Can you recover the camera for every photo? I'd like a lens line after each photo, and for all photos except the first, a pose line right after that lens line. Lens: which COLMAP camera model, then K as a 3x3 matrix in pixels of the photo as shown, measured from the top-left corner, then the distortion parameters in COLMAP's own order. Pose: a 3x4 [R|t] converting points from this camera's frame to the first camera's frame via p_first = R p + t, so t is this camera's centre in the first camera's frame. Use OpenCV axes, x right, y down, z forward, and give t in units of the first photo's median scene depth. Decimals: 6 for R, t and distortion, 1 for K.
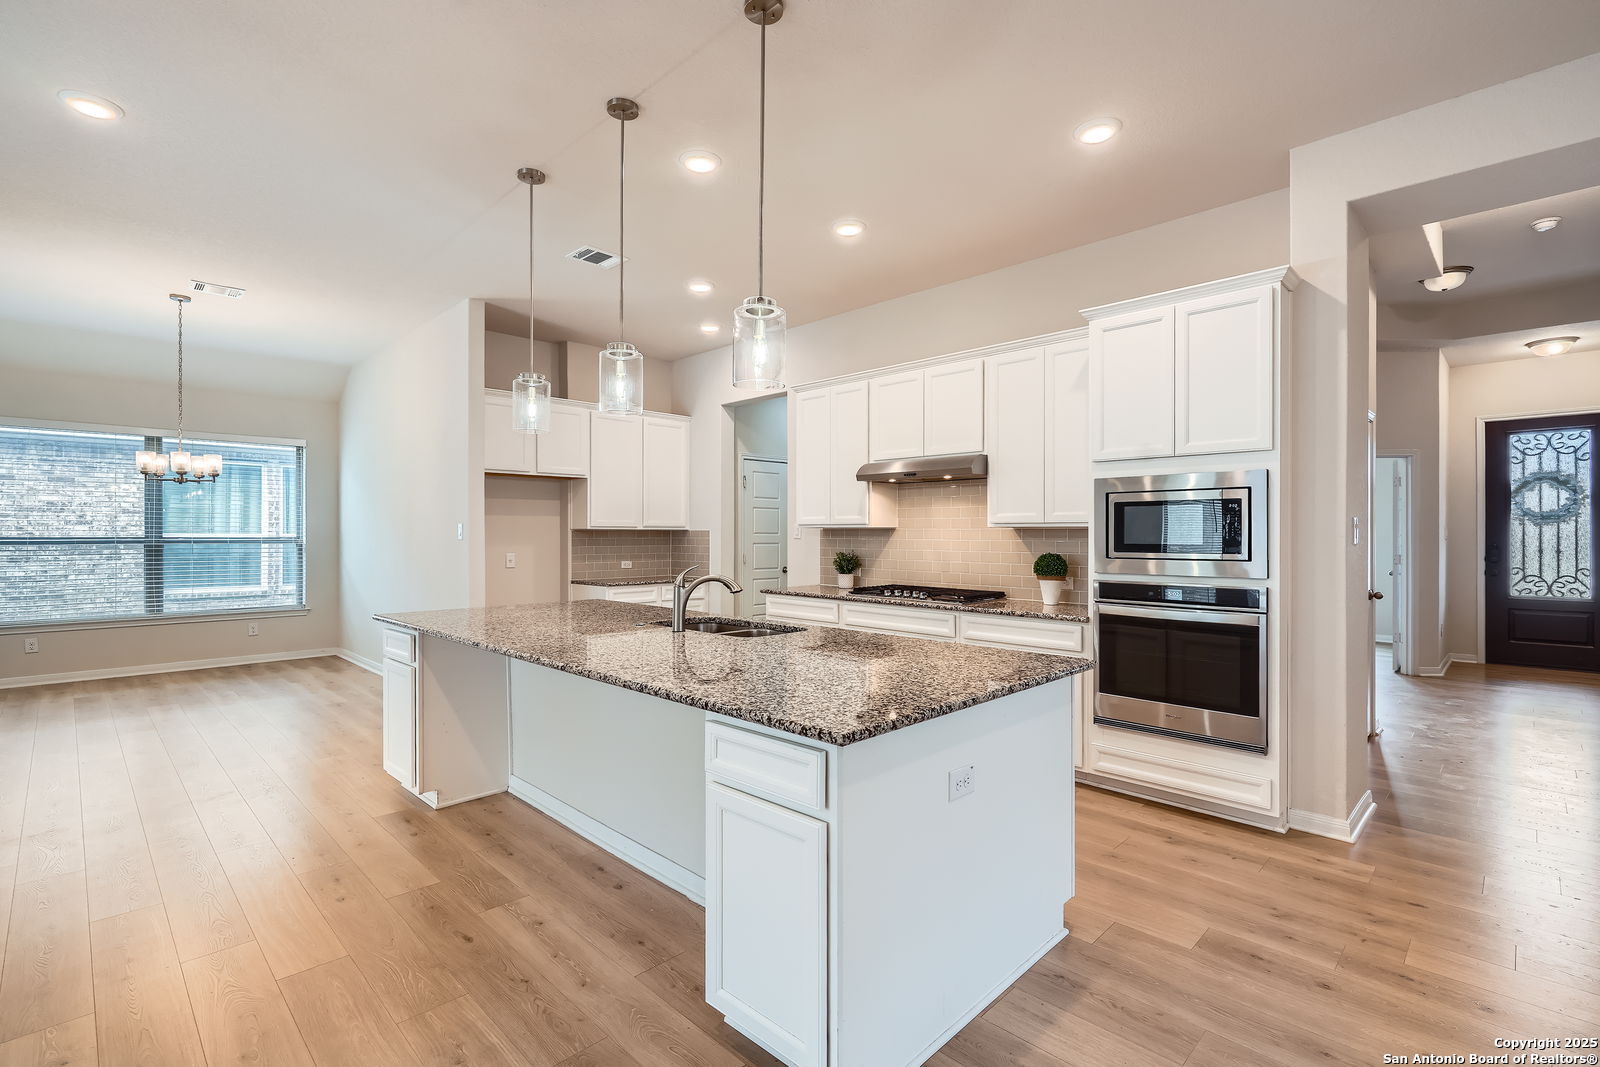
lens RADIAL K [[728.0, 0, 797.7], [0, 728.0, 539.5], [0, 0, 1]] dist [0.005041, 0.000280]
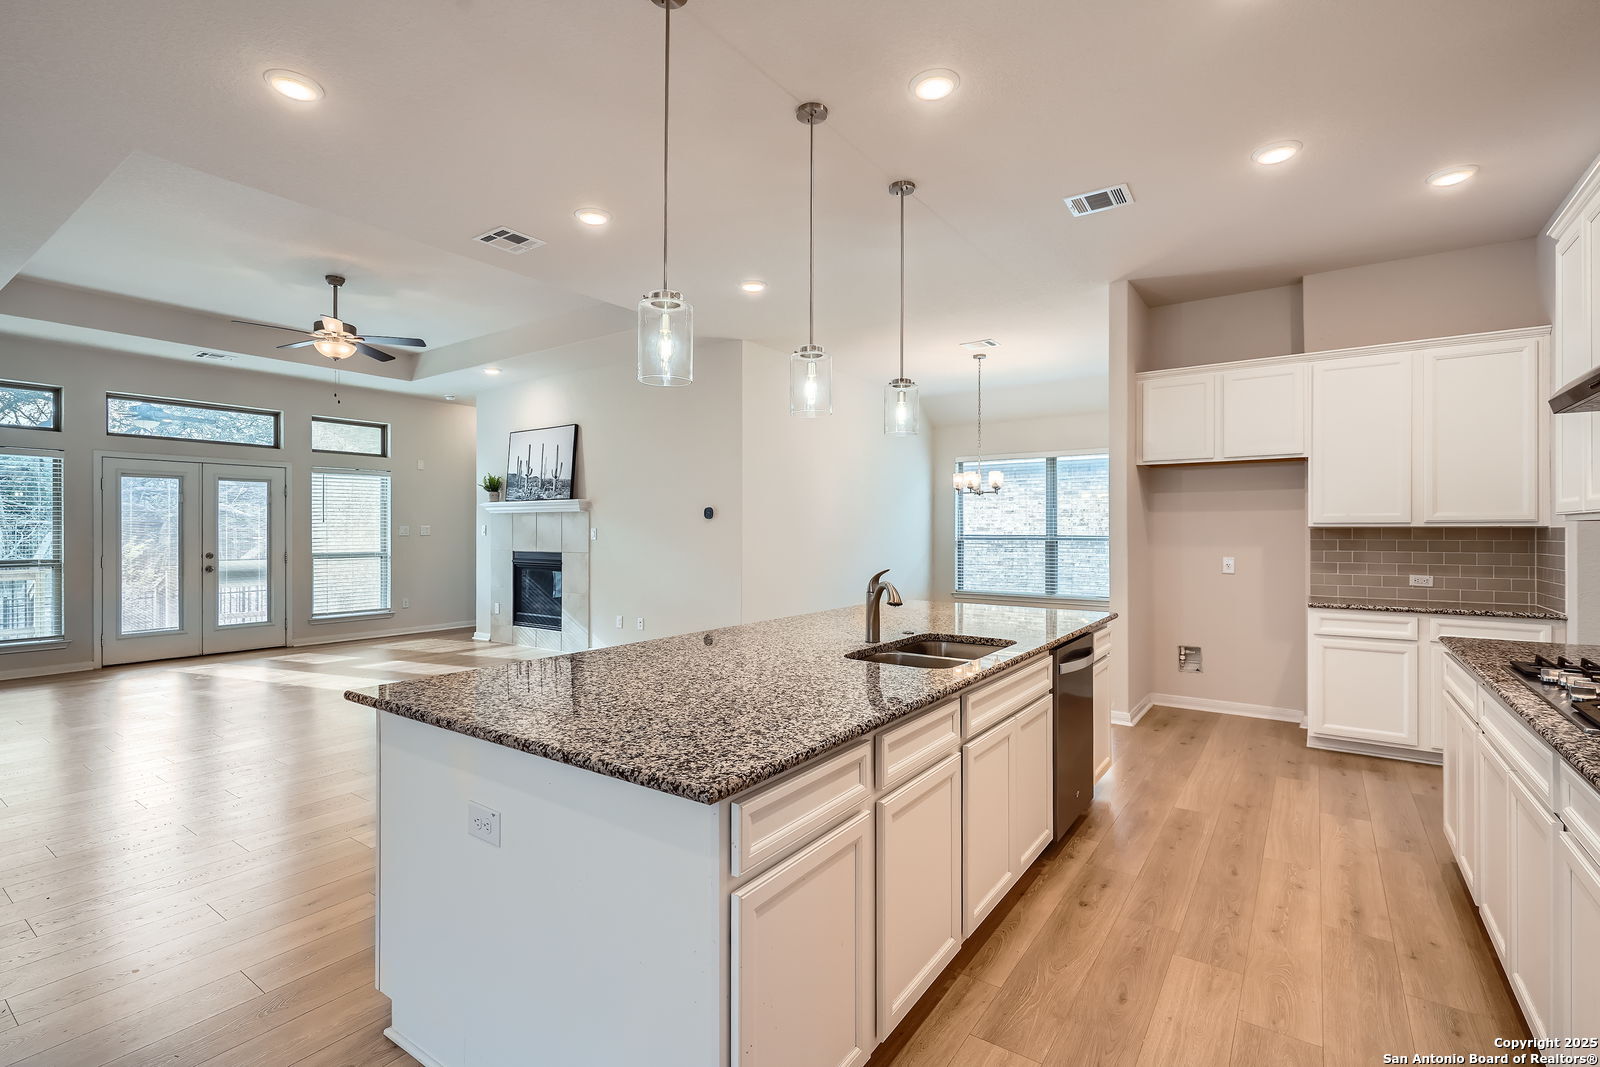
lens RADIAL K [[728.0, 0, 791.4], [0, 728.0, 529.1], [0, 0, 1]] dist [0.005041, 0.000280]
pose [[0.170787, -0.003980, -0.985300, 0.403082], [-0.008485, 0.999949, -0.005510, -0.004322], [0.985271, 0.009302, 0.170744, 0.428311]]
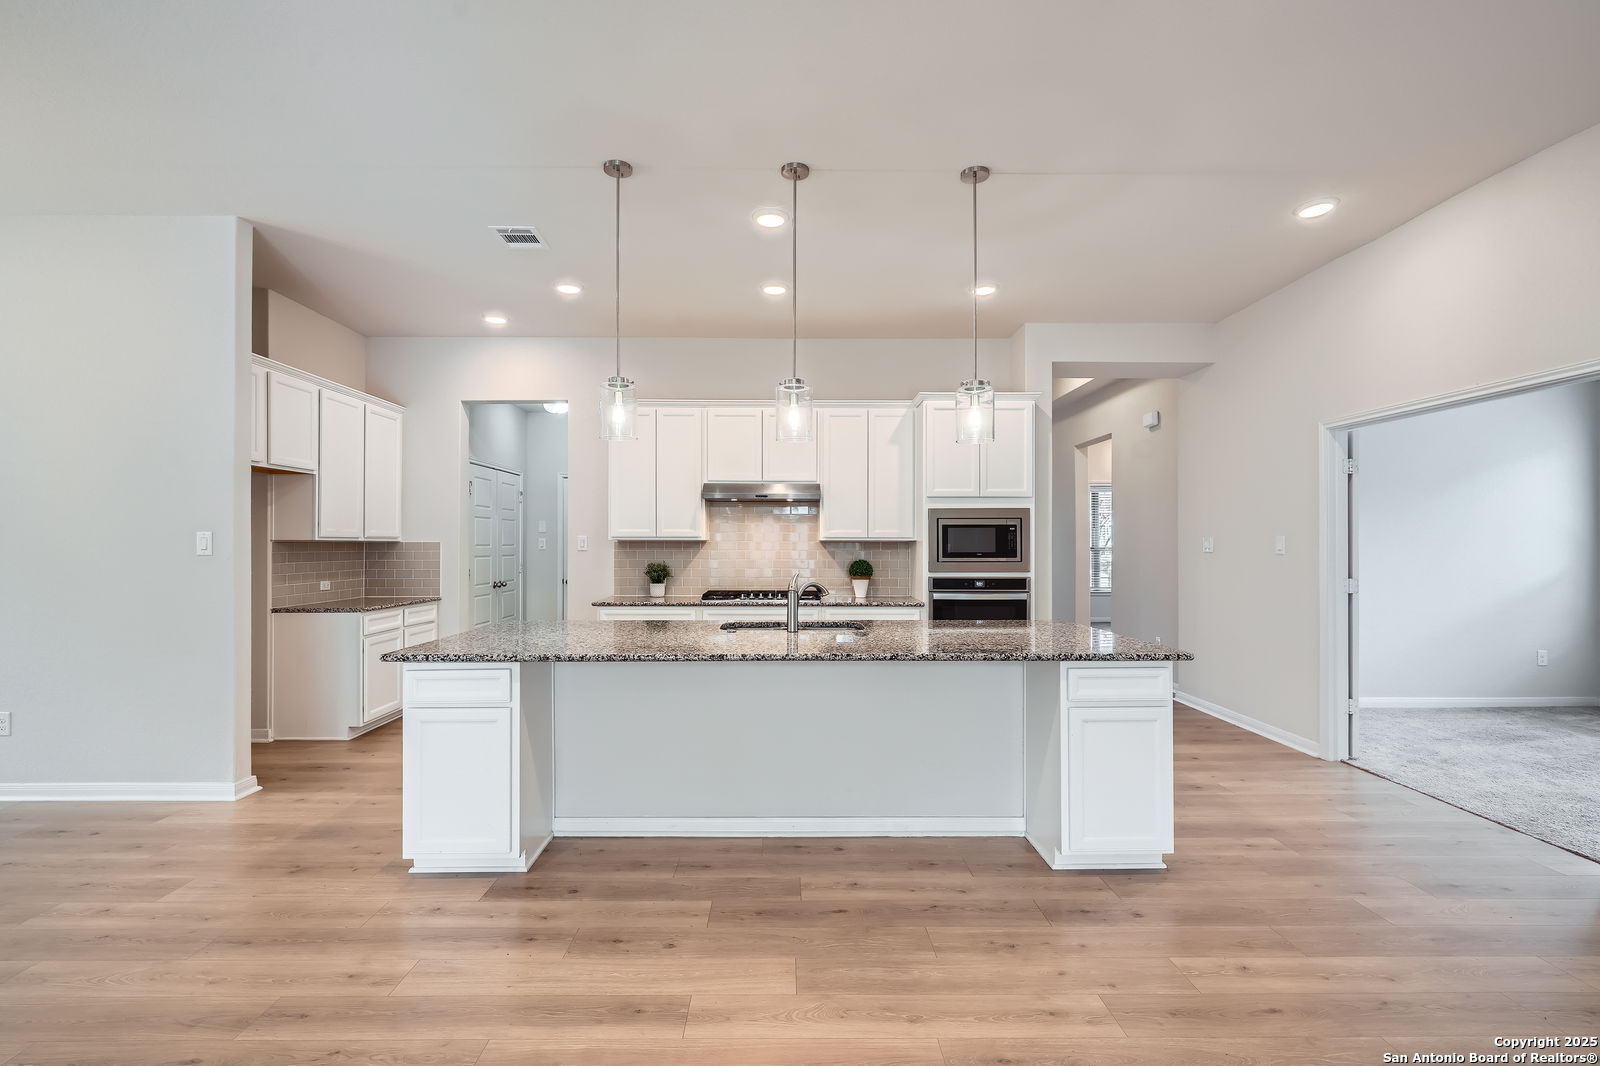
lens RADIAL K [[728.0, 0, 782.5], [0, 728.0, 535.7], [0, 0, 1]] dist [0.005041, 0.000280]
pose [[0.704229, 0.006533, 0.709943, -0.575797], [0.006641, 0.999853, -0.015788, -0.004657], [-0.709942, 0.015833, 0.704082, 0.117945]]
